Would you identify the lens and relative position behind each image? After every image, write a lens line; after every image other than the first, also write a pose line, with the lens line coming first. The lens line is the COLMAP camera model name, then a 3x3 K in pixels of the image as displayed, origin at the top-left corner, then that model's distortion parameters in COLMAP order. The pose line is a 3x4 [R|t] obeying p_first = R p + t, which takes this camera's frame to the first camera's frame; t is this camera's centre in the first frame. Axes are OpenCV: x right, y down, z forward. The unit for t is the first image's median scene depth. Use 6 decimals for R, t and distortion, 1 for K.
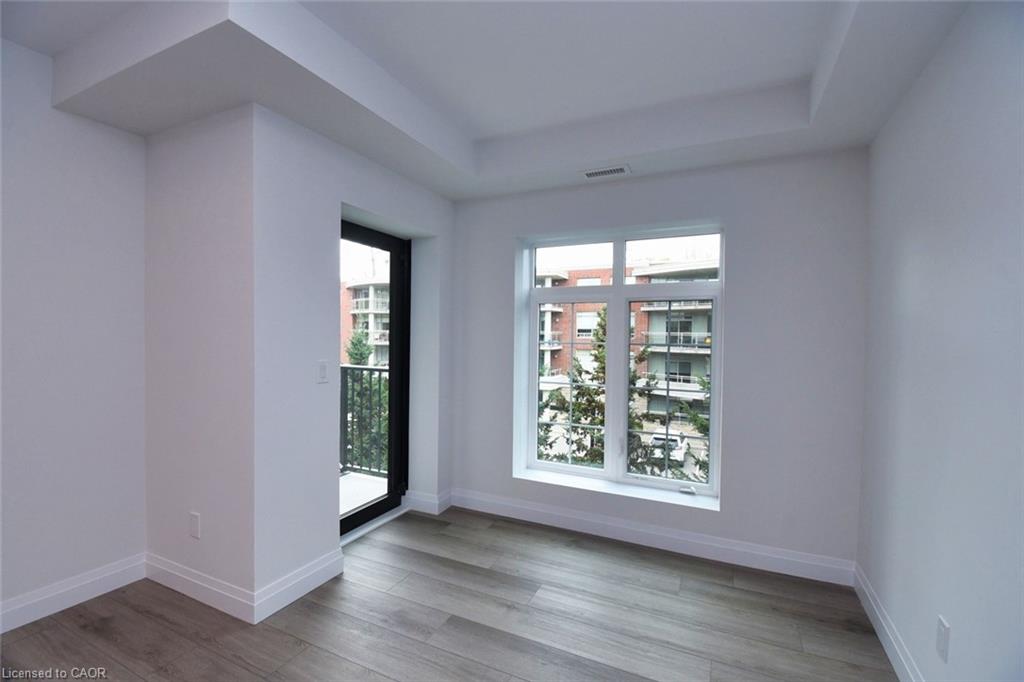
lens RADIAL K [[450.2, 0, 507.1], [0, 450.2, 344.8], [0, 0, 1]] dist [0.018275, -0.025164]
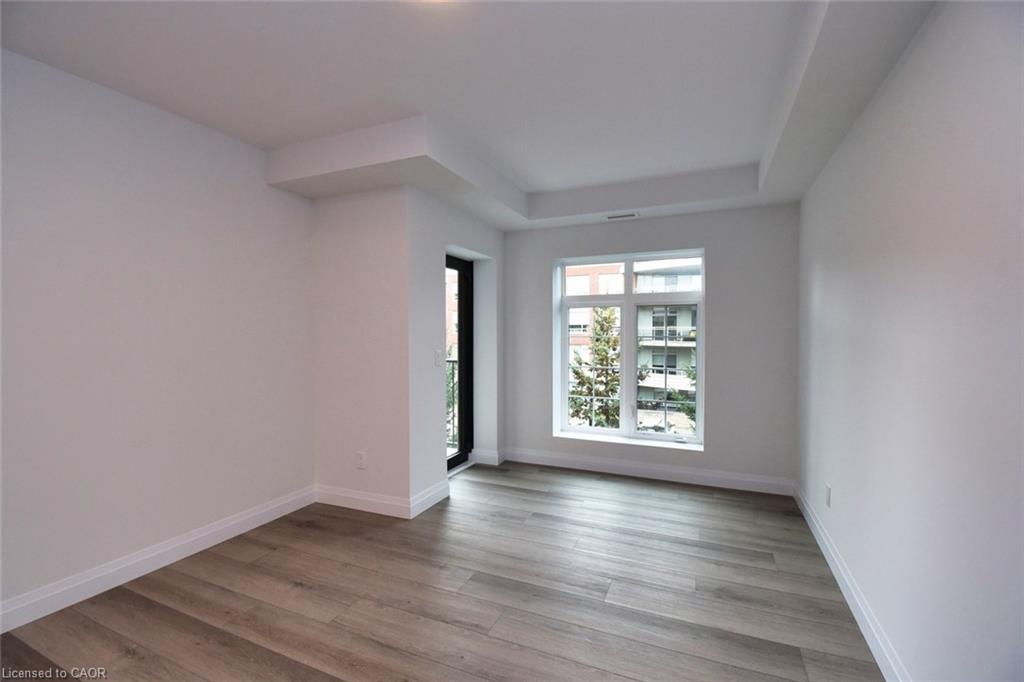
lens RADIAL K [[452.1, 0, 501.2], [0, 452.1, 343.1], [0, 0, 1]] dist [0.012536, -0.025672]
pose [[0.999704, -0.014348, 0.019673, -0.159939], [0.014259, 0.999887, 0.004666, 0.003778], [-0.019738, -0.004384, 0.999796, -0.345062]]
